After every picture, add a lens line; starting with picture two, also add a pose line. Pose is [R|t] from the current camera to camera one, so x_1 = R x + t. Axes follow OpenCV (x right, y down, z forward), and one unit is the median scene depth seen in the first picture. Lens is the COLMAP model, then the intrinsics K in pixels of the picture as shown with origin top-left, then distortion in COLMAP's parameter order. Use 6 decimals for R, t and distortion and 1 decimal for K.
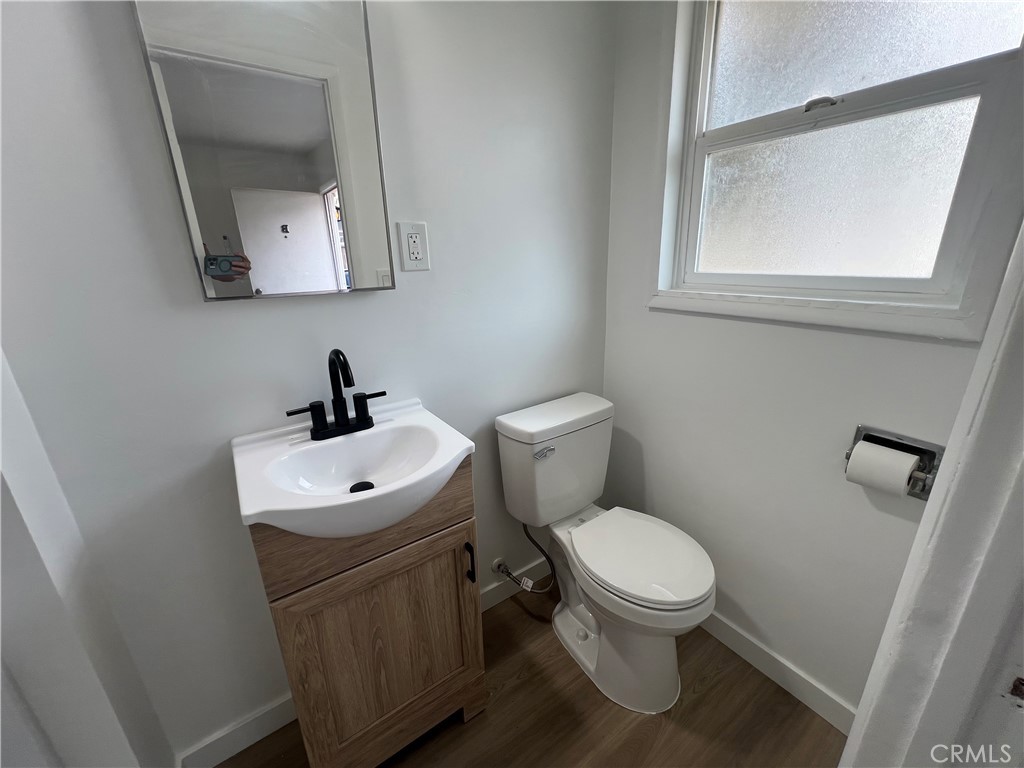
lens RADIAL K [[409.5, 0, 512.0], [0, 409.5, 384.0], [0, 0, 1]] dist [-0.000196, 0.000043]
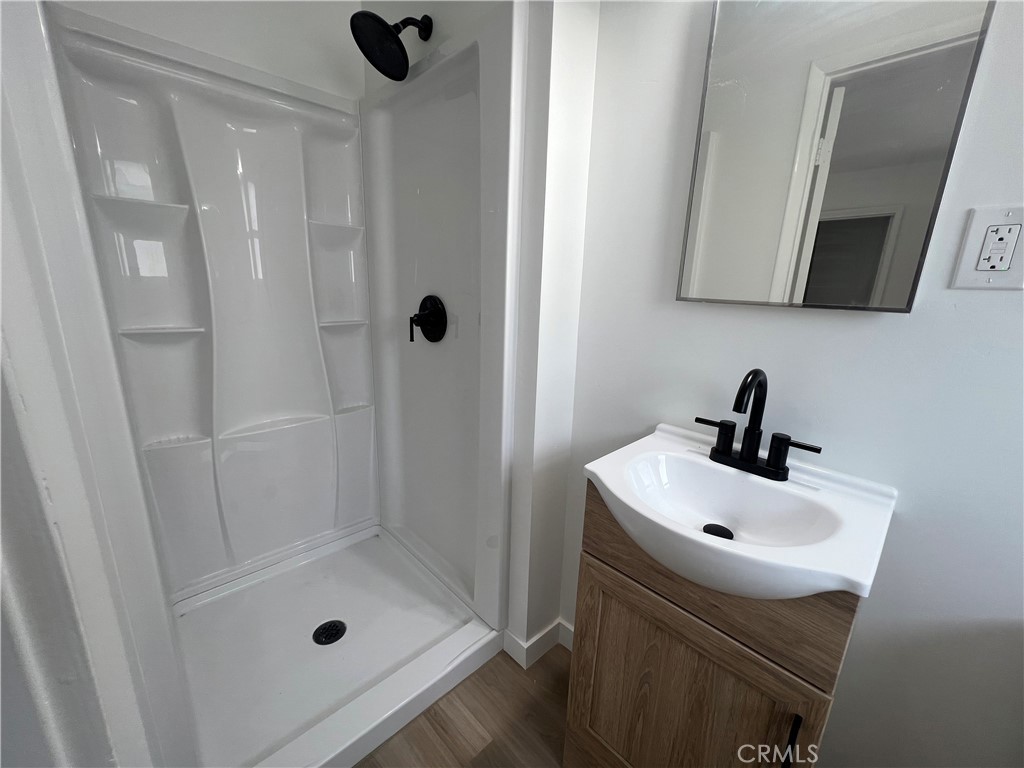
lens RADIAL K [[409.5, 0, 512.0], [0, 409.5, 384.0], [0, 0, 1]] dist [-0.000196, 0.000043]
pose [[0.146846, 0.264223, -0.953217, 0.292369], [-0.328272, 0.922066, 0.205017, -0.060702], [0.933099, 0.282809, 0.222139, 0.329240]]
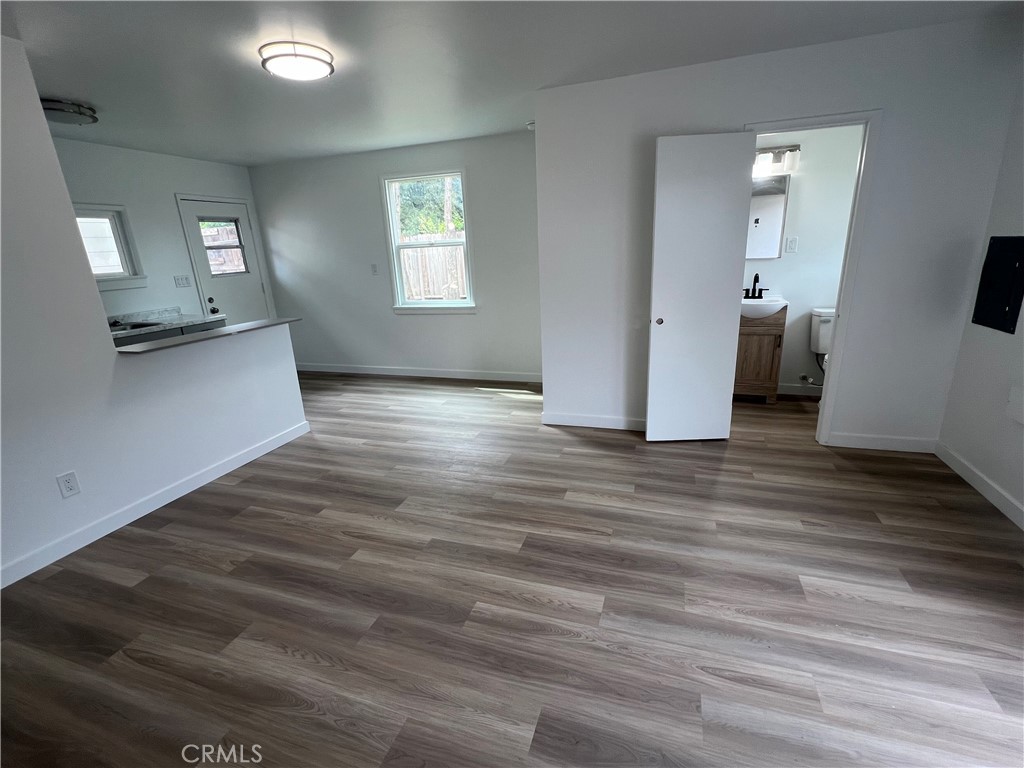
lens RADIAL K [[474.7, 0, 512.0], [0, 474.7, 384.0], [0, 0, 1]] dist [-0.000621, -0.000096]
pose [[0.590600, 0.226680, -0.774472, 1.732672], [-0.216396, 0.969073, 0.118618, 0.816522], [0.777409, 0.097537, 0.621388, -3.146312]]
